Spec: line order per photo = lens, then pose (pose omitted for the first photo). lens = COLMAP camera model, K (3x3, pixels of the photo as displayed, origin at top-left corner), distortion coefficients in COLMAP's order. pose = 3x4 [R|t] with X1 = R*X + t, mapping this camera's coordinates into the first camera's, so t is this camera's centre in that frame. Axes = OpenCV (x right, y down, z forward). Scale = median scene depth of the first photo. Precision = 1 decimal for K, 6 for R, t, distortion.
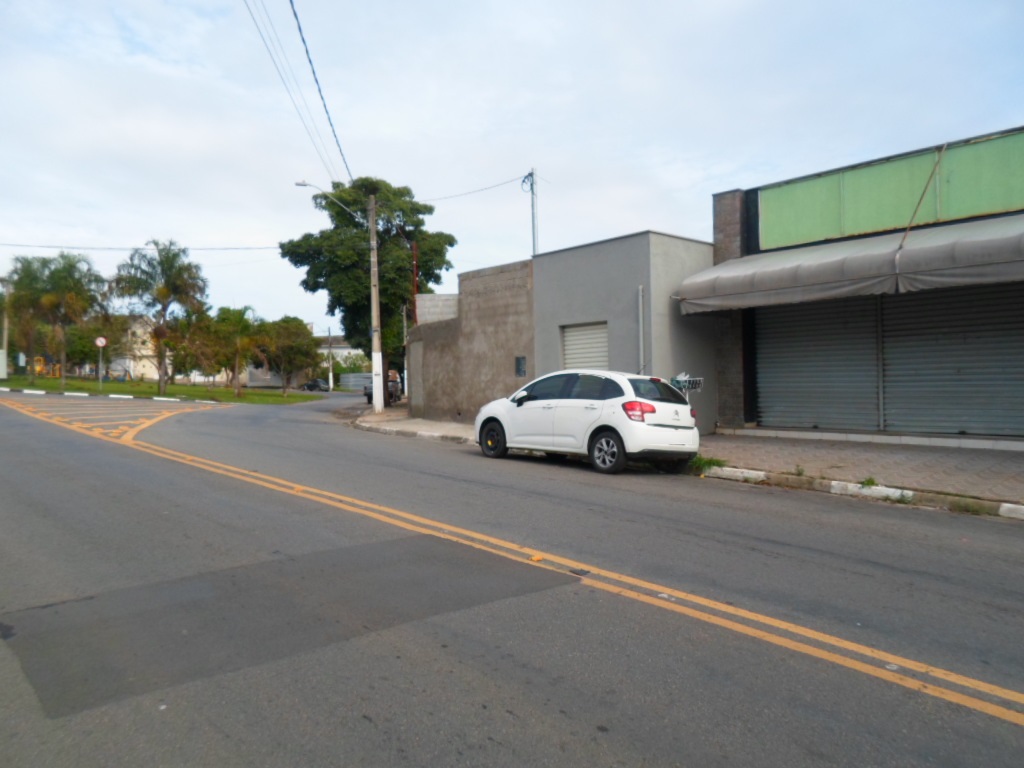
lens RADIAL K [[761.1, 0, 508.1], [0, 761.1, 383.2], [0, 0, 1]] dist [-0.007267, -0.036802]
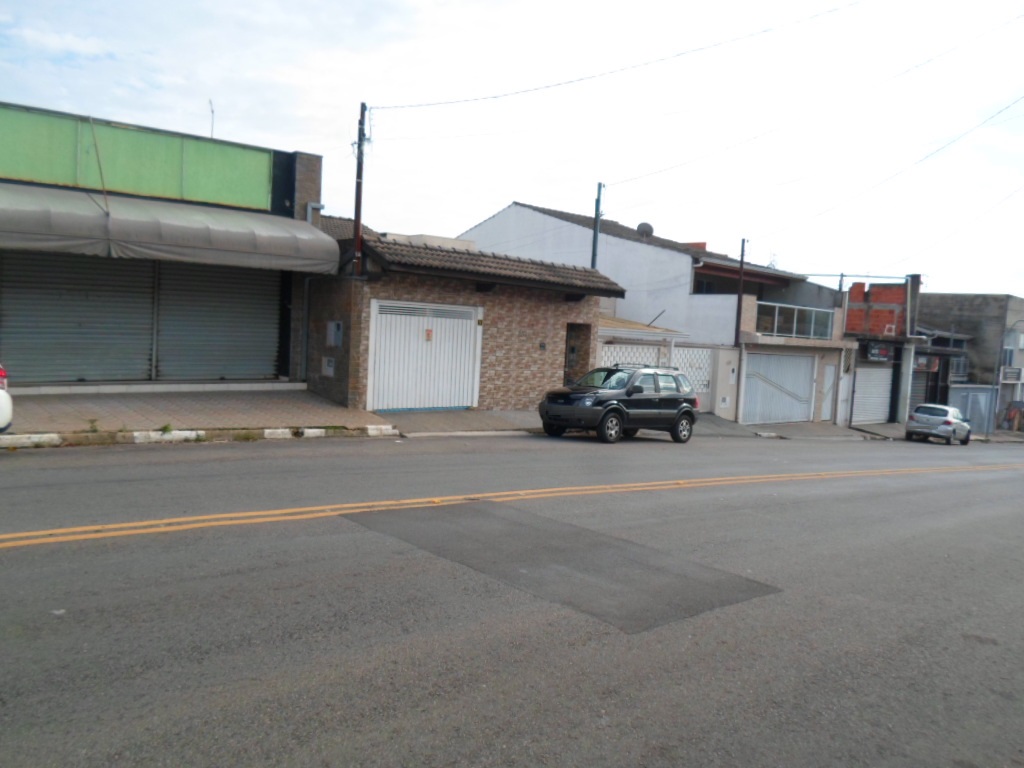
lens RADIAL K [[761.1, 0, 507.7], [0, 761.1, 383.9], [0, 0, 1]] dist [-0.007267, -0.036802]
pose [[-0.008153, -0.064590, 0.997879, -0.586338], [-0.037300, 0.997237, 0.064244, -0.027334], [-0.999271, -0.036697, -0.010540, 0.423940]]
